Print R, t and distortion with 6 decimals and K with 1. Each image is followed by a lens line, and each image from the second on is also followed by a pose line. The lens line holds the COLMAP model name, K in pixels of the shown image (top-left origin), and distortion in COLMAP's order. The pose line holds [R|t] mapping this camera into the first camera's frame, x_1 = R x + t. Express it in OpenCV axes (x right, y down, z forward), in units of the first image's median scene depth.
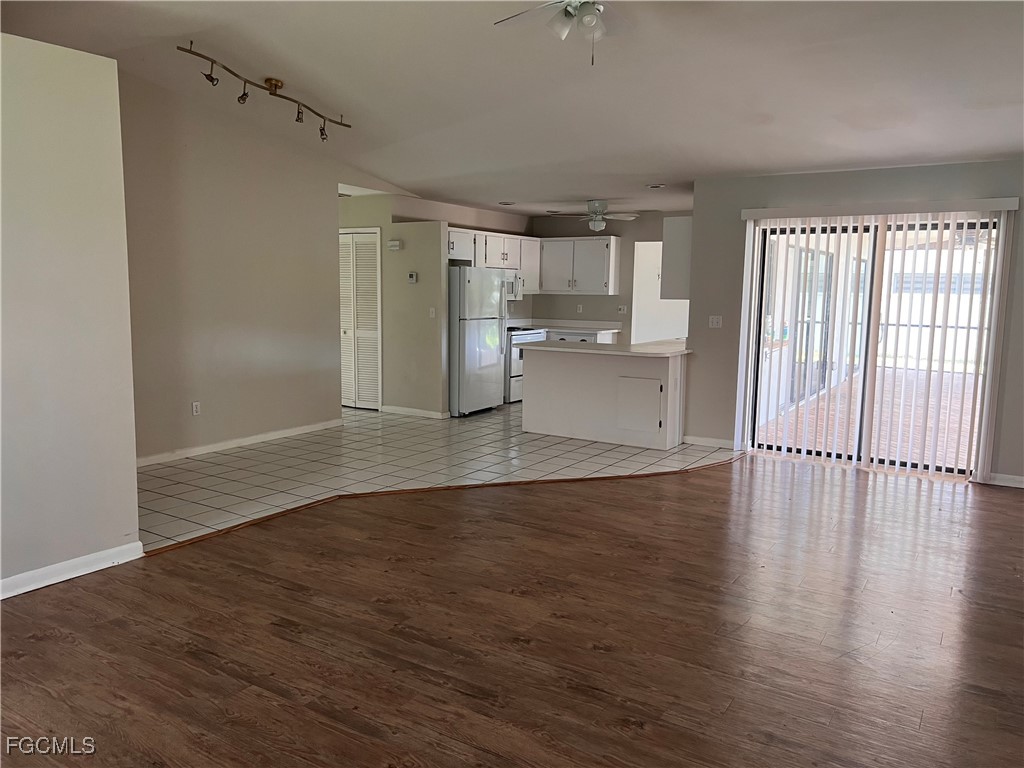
lens RADIAL K [[773.5, 0, 509.9], [0, 773.5, 384.1], [0, 0, 1]] dist [0.049941, -0.031544]
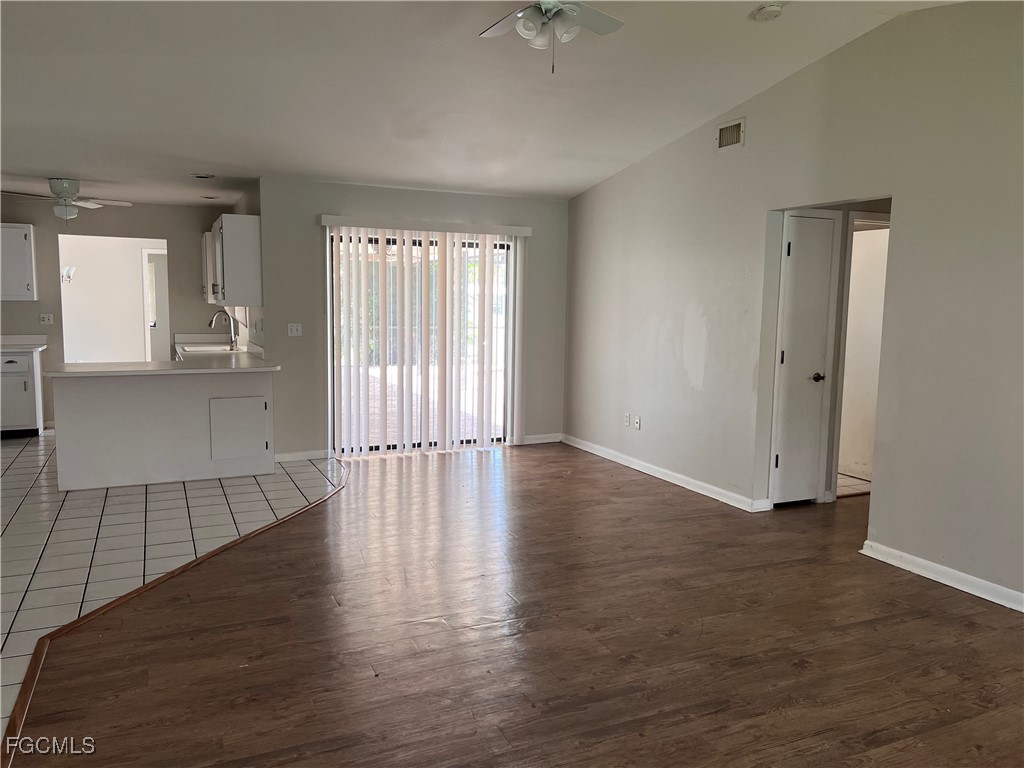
lens RADIAL K [[773.5, 0, 510.5], [0, 773.5, 380.6], [0, 0, 1]] dist [0.049941, -0.031544]
pose [[0.543511, -0.098669, 0.833583, -0.487367], [0.102371, 0.993446, 0.050844, -0.049134], [-0.833136, 0.057701, 0.550050, 0.318791]]
